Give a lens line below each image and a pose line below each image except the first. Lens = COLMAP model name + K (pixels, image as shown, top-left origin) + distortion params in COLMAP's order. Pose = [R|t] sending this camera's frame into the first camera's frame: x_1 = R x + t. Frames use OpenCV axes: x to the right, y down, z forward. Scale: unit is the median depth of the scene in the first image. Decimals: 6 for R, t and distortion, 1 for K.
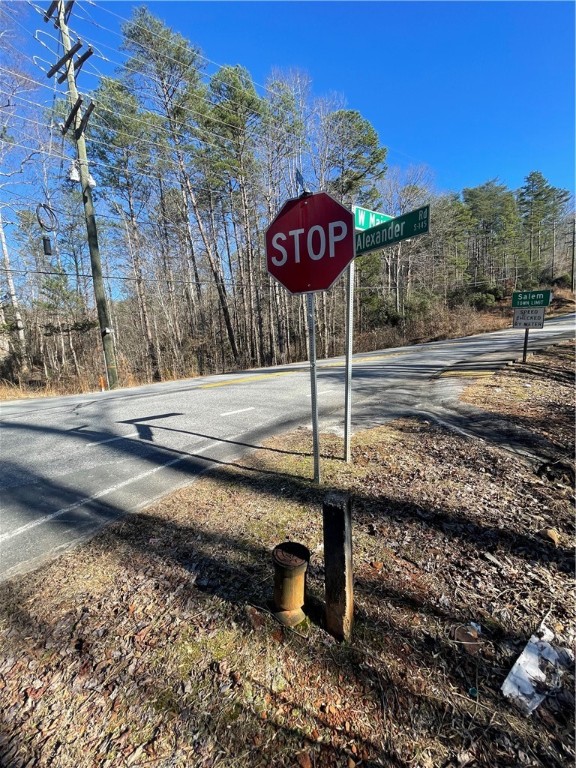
lens RADIAL K [[308.4, 0, 287.1], [0, 308.4, 382.8], [0, 0, 1]] dist [0.001219, -0.000887]
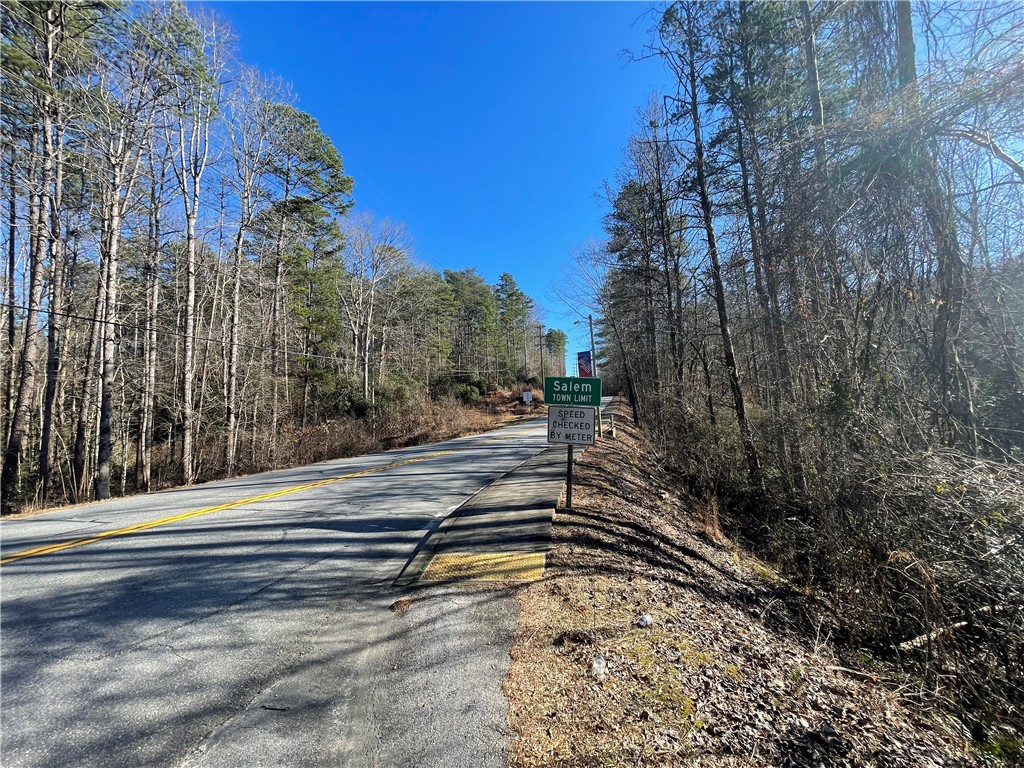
lens RADIAL K [[411.3, 0, 511.6], [0, 411.3, 382.5], [0, 0, 1]] dist [0.001219, -0.000887]
pose [[0.782804, 0.106348, 0.613113, 0.044098], [0.057664, 0.968651, -0.241641, -0.020302], [-0.619591, 0.224512, 0.752131, 0.089706]]
